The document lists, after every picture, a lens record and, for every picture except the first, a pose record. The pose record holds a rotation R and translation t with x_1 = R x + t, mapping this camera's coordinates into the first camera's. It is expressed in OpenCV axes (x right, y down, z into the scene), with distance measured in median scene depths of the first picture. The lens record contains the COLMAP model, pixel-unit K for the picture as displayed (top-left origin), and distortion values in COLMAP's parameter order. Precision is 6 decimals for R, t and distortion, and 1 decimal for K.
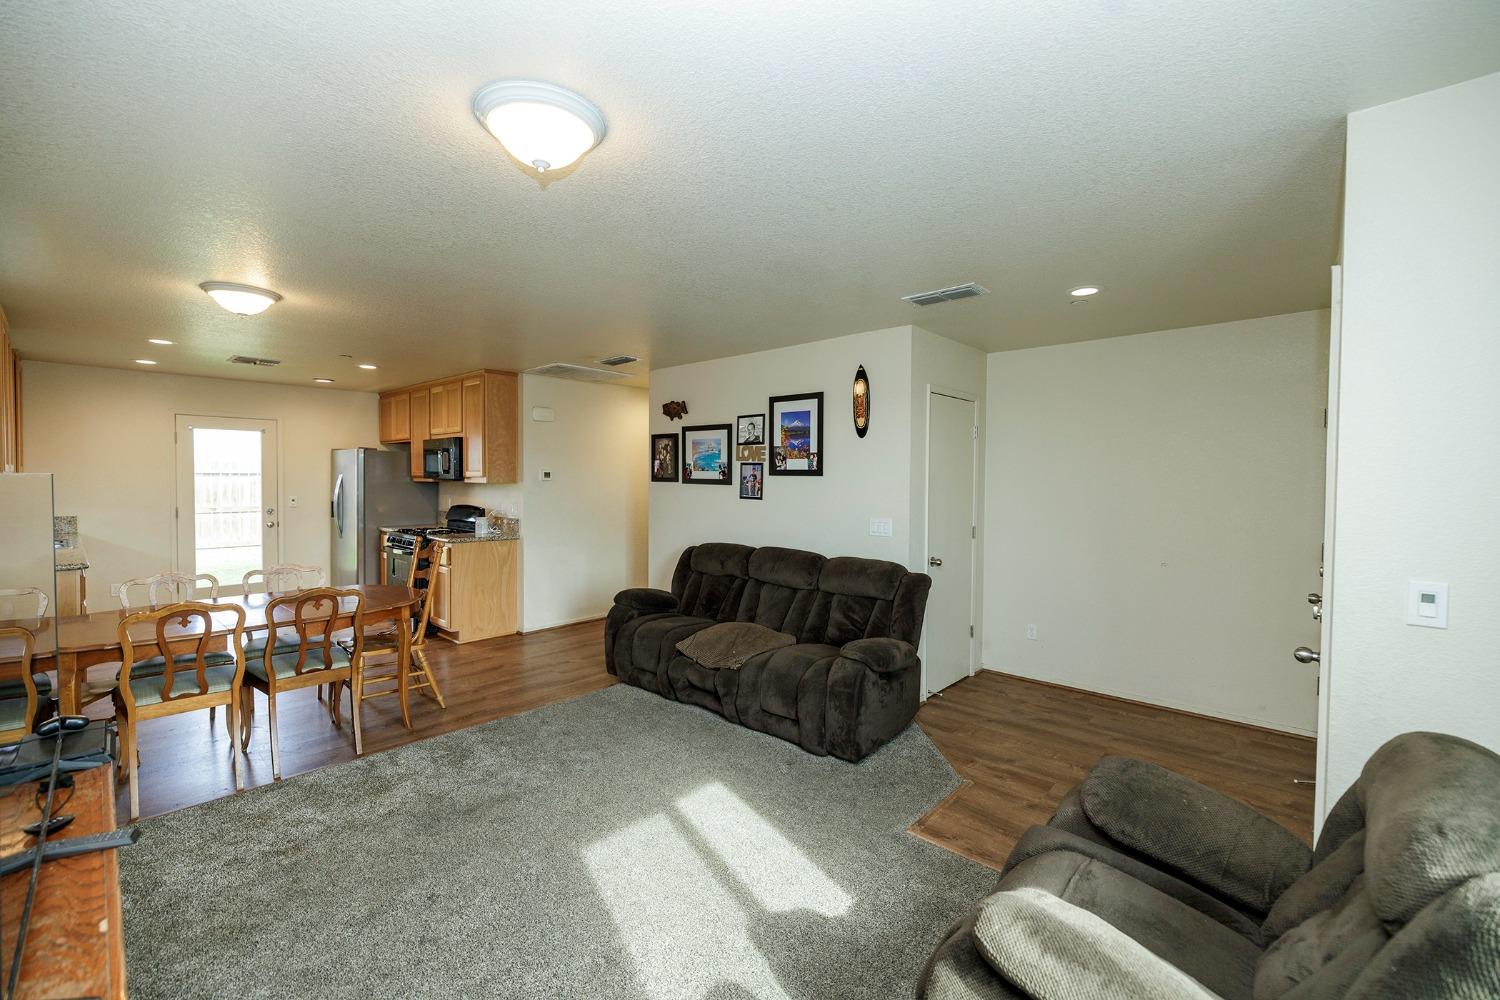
lens RADIAL K [[627.3, 0, 745.6], [0, 627.3, 493.3], [0, 0, 1]] dist [0.001428, -0.000526]
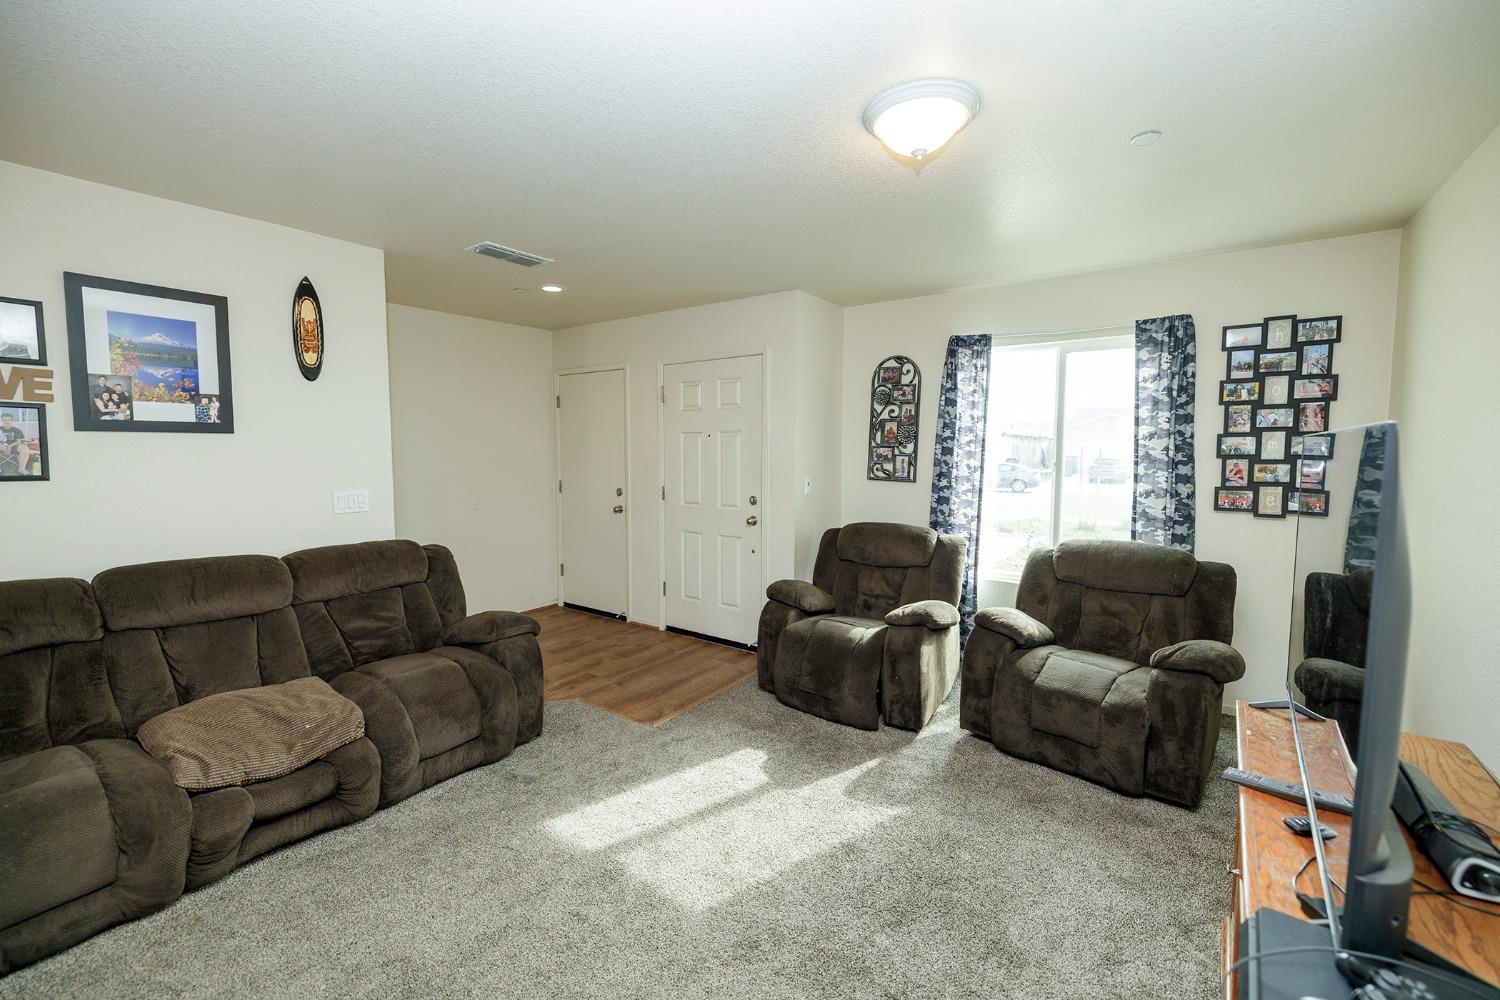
lens RADIAL K [[627.3, 0, 741.0], [0, 627.3, 494.6], [0, 0, 1]] dist [0.001428, -0.000526]
pose [[-0.107413, -0.084851, 0.990587, -0.512527], [0.021583, 0.995918, 0.087648, -0.009736], [-0.993980, 0.030794, -0.105143, 0.515956]]
